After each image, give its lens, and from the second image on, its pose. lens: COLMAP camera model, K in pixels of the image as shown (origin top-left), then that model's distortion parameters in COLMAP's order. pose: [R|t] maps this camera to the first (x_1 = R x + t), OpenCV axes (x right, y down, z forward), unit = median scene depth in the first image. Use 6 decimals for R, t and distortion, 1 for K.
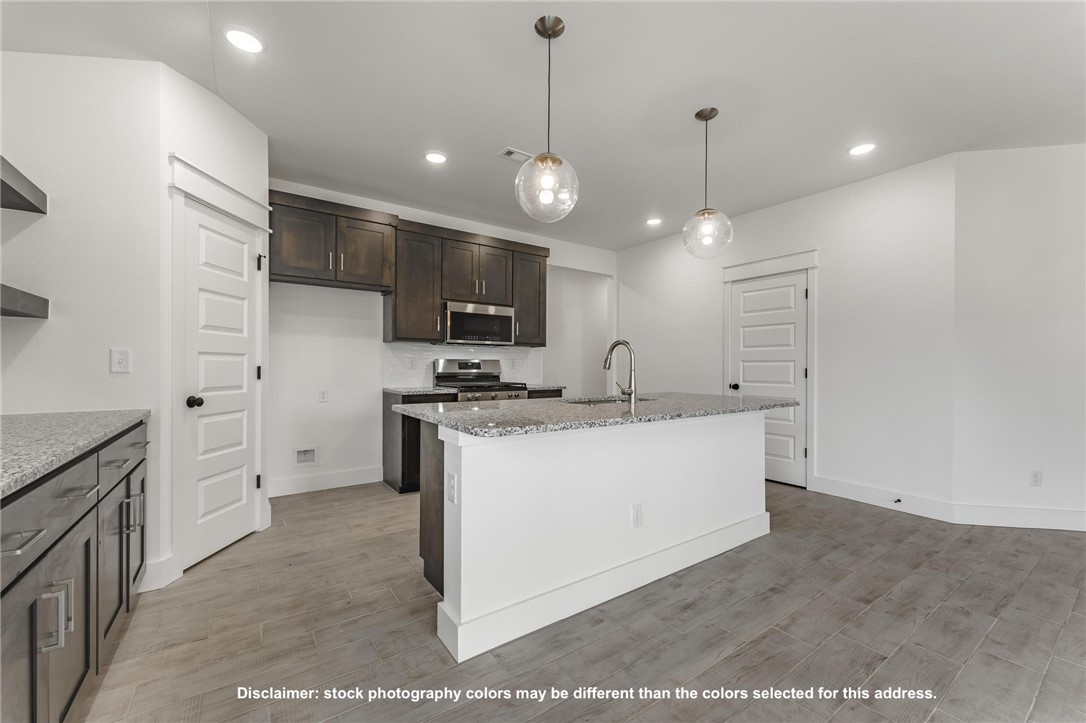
lens RADIAL K [[430.9, 0, 545.6], [0, 430.9, 364.8], [0, 0, 1]] dist [0.003379, 0.000290]
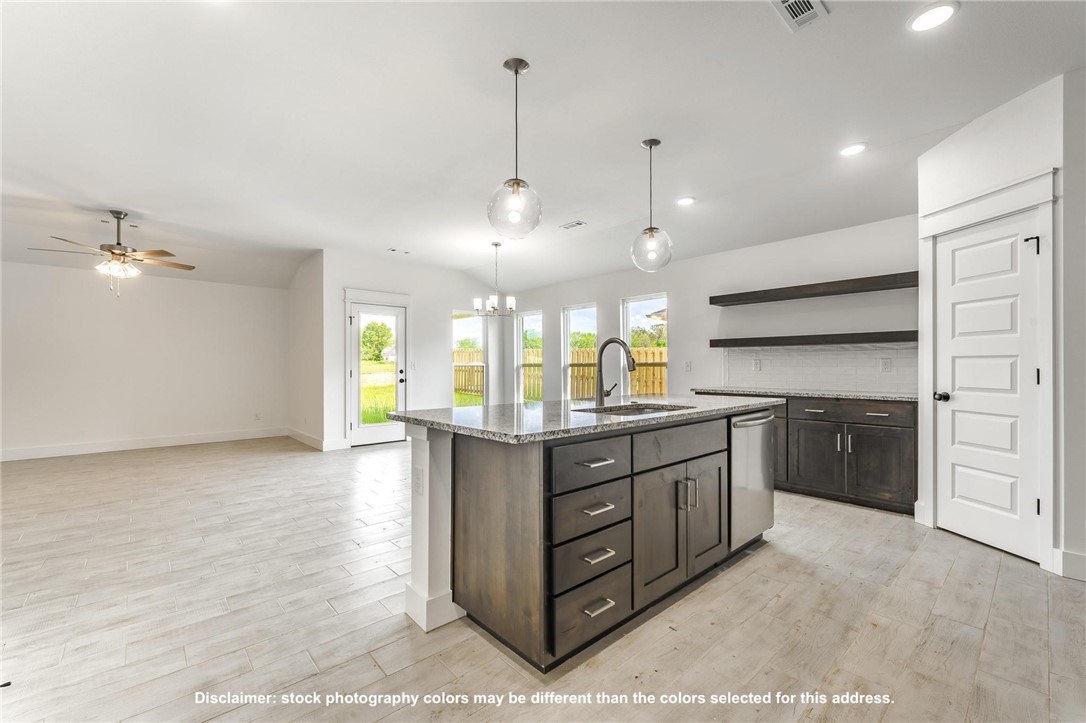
lens RADIAL K [[471.2, 0, 548.5], [0, 471.2, 363.1], [0, 0, 1]] dist [-0.001211, 0.000906]
pose [[-0.990378, -0.005060, -0.138295, 0.408638], [-0.003952, 0.999958, -0.008284, 0.003694], [0.138331, -0.007658, -0.990356, 1.795798]]
